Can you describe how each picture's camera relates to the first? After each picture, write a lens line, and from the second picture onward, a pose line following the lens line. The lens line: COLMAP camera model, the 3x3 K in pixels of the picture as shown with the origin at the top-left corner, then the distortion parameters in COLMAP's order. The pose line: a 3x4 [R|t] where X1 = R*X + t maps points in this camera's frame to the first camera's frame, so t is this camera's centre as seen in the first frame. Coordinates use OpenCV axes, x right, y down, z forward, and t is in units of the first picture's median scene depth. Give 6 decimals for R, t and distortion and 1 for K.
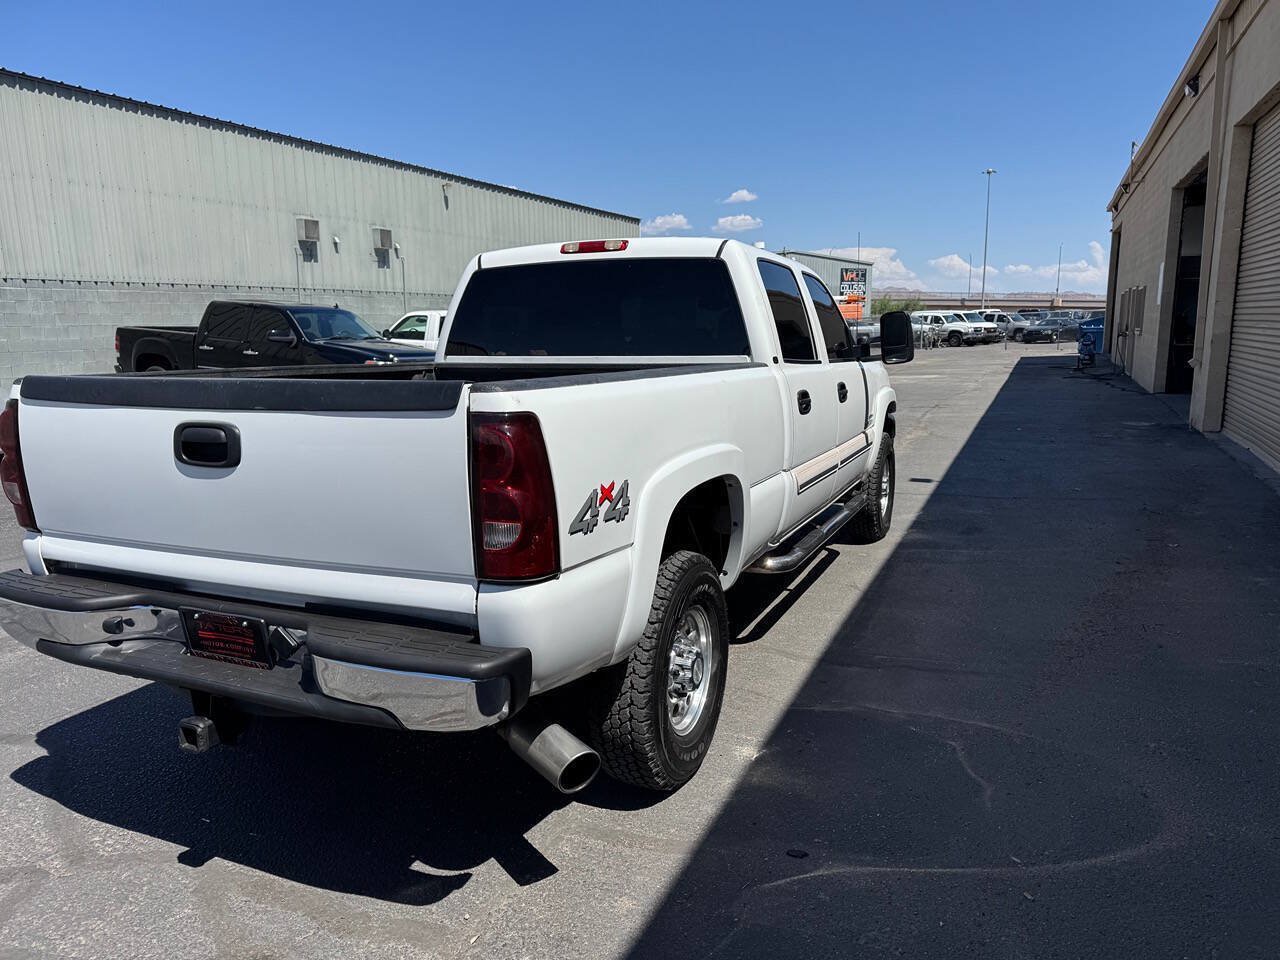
lens RADIAL K [[896.9, 0, 637.7], [0, 896.9, 486.4], [0, 0, 1]] dist [0.037954, -0.039462]
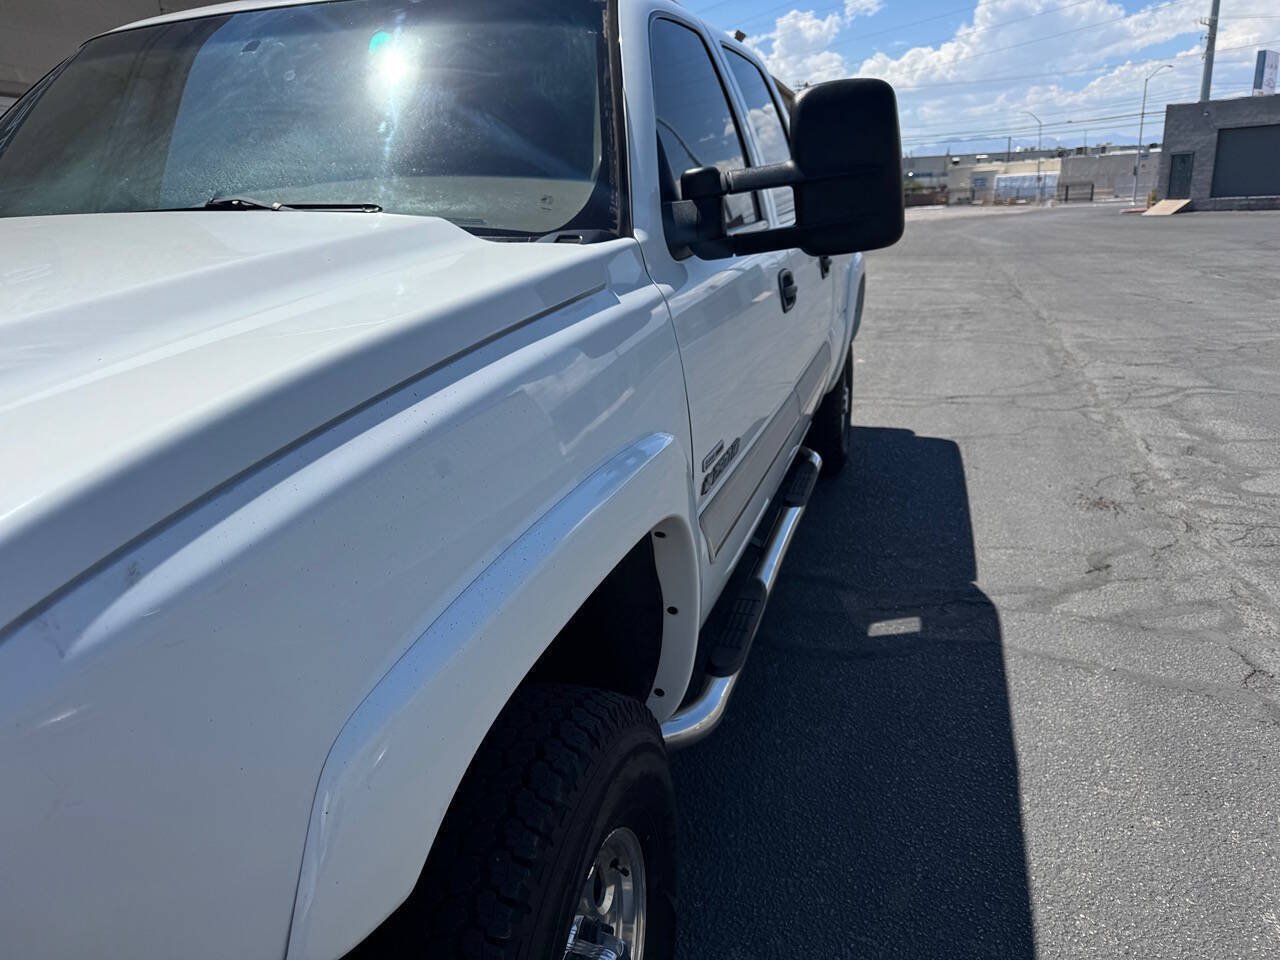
lens RADIAL K [[914.0, 0, 648.7], [0, 914.0, 475.3], [0, 0, 1]] dist [0.044854, -0.043411]
pose [[-0.990934, 0.078099, -0.109317, 0.003357], [0.021597, 0.895696, 0.444141, -0.094358], [0.132601, 0.437754, -0.889263, 0.595833]]
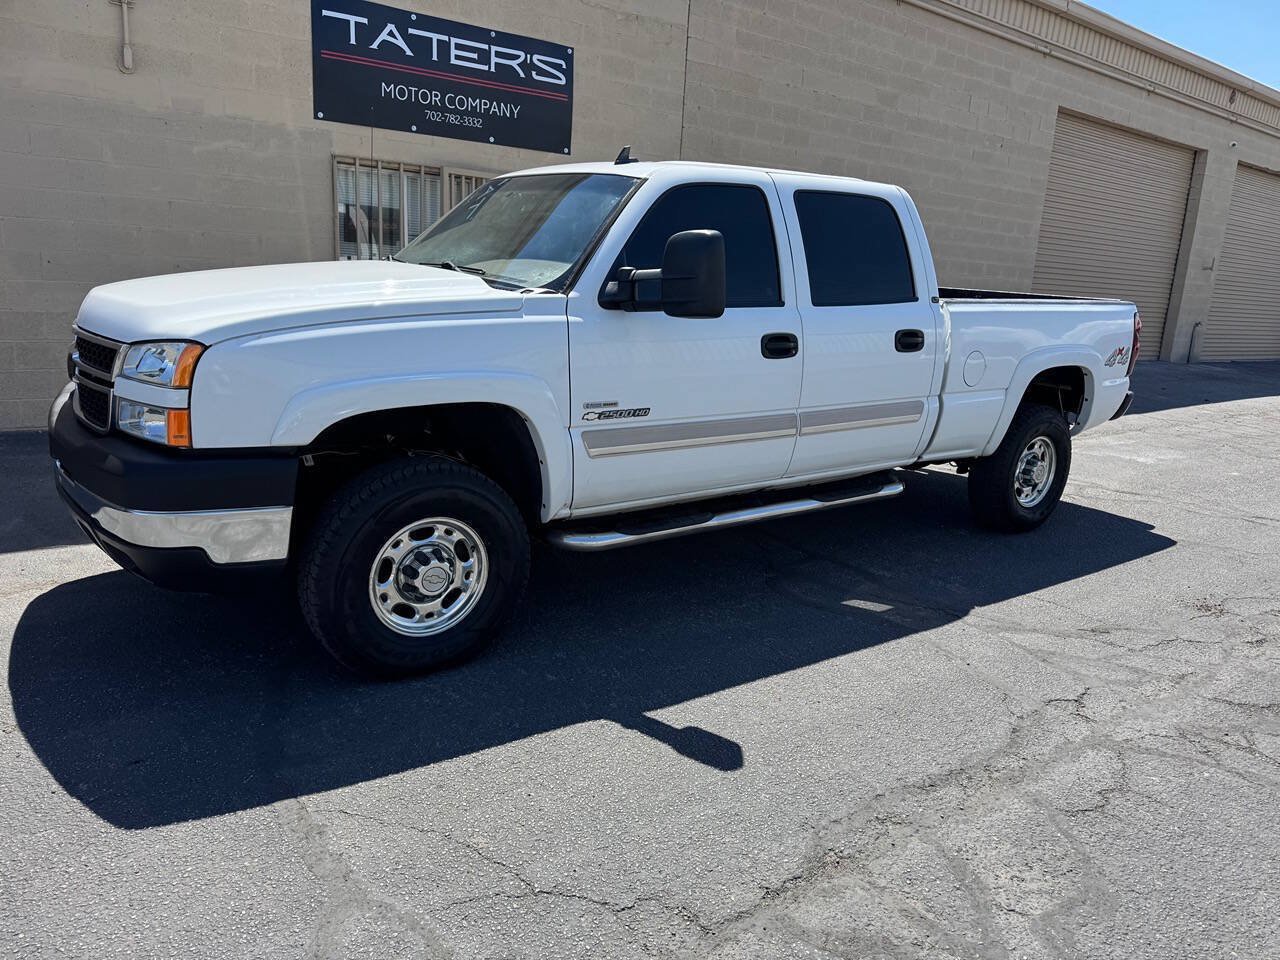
lens RADIAL K [[915.8, 0, 640.0], [0, 915.8, 480.0], [0, 0, 1]] dist [0.002907, -0.003371]
pose [[-0.870201, -0.152581, 0.468475, -0.149552], [0.037175, 0.927795, 0.371234, -0.115460], [-0.491292, 0.340464, -0.801696, 0.688989]]
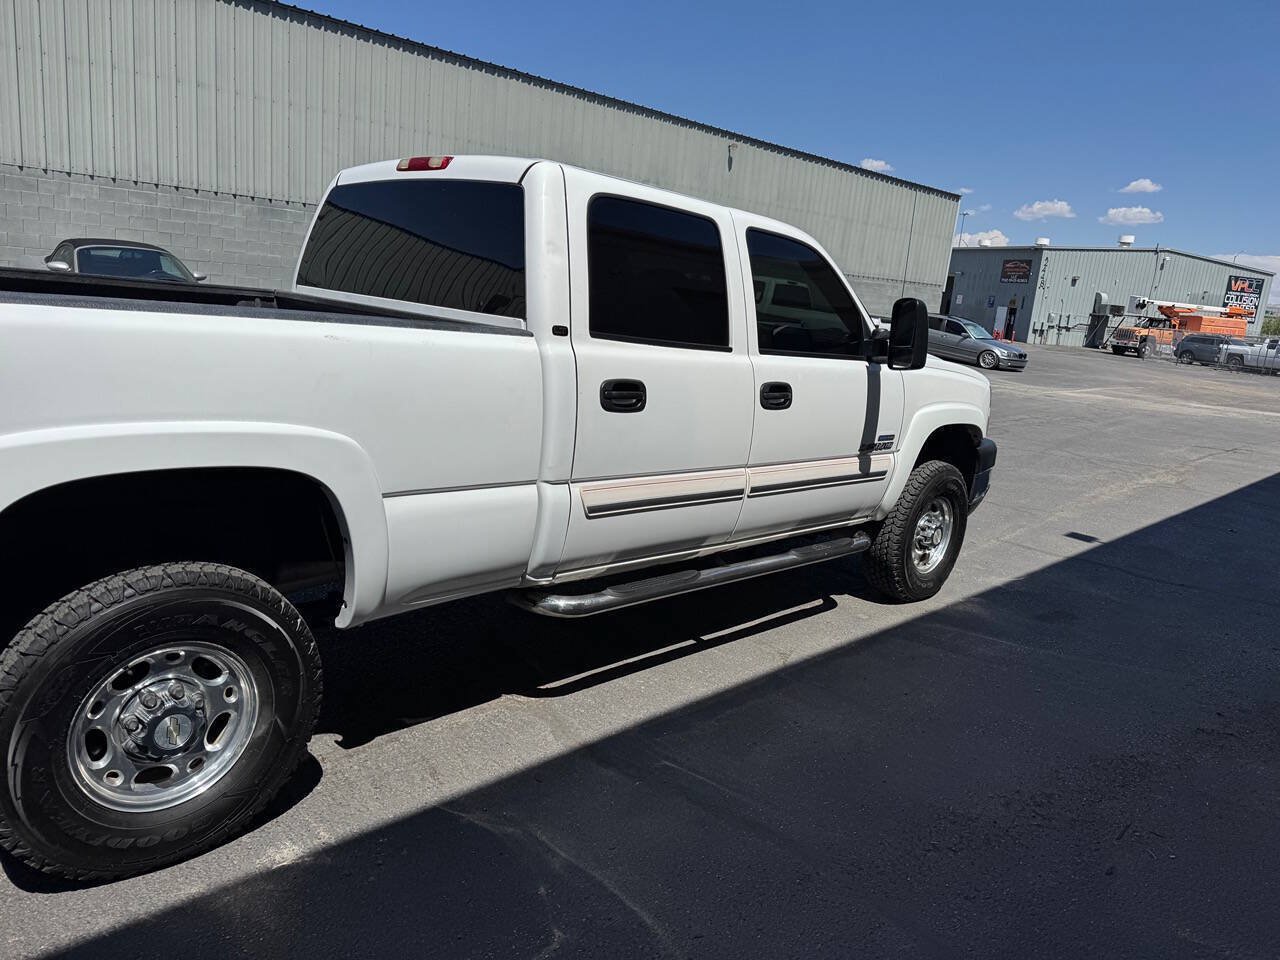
lens RADIAL K [[888.2, 0, 639.3], [0, 888.2, 483.0], [0, 0, 1]] dist [0.037786, -0.031590]
pose [[0.926907, 0.177035, -0.330910, 0.136680], [-0.168122, 0.984196, 0.055616, -0.020271], [0.335526, 0.004083, 0.942022, 0.099930]]
